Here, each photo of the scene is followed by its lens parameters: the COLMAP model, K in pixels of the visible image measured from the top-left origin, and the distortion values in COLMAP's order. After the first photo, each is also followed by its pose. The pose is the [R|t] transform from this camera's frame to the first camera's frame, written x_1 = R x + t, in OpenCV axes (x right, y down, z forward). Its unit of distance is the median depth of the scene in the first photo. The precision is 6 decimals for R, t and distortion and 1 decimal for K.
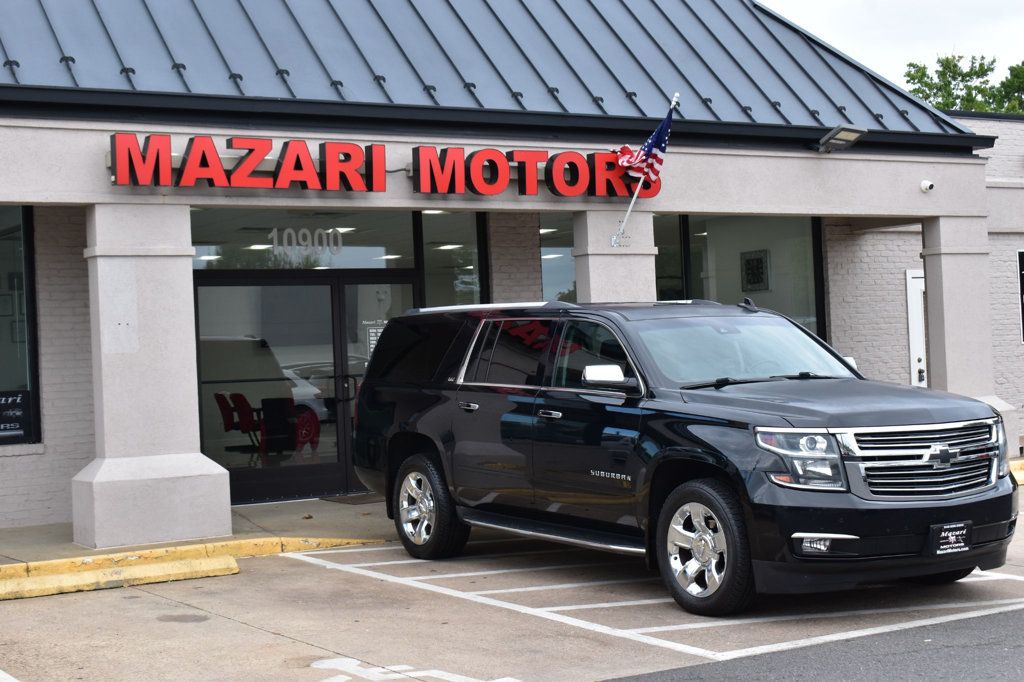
lens RADIAL K [[1639.5, 0, 512.0], [0, 1639.5, 341.0], [0, 0, 1]] dist [0.027719, -0.019872]
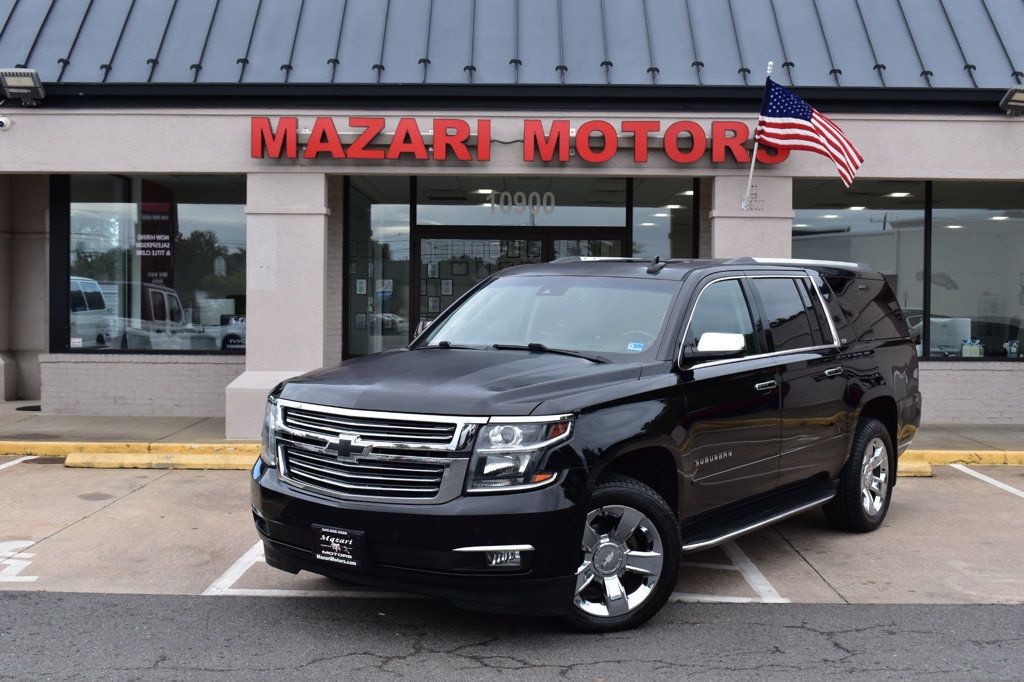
lens RADIAL K [[1307.1, 0, 512.0], [0, 1307.1, 341.0], [0, 0, 1]] dist [-0.024205, -0.047046]
pose [[0.836633, 0.065015, -0.543892, 0.475473], [-0.039264, 0.997495, 0.058840, -0.020036], [0.546355, -0.027872, 0.837090, 0.248922]]
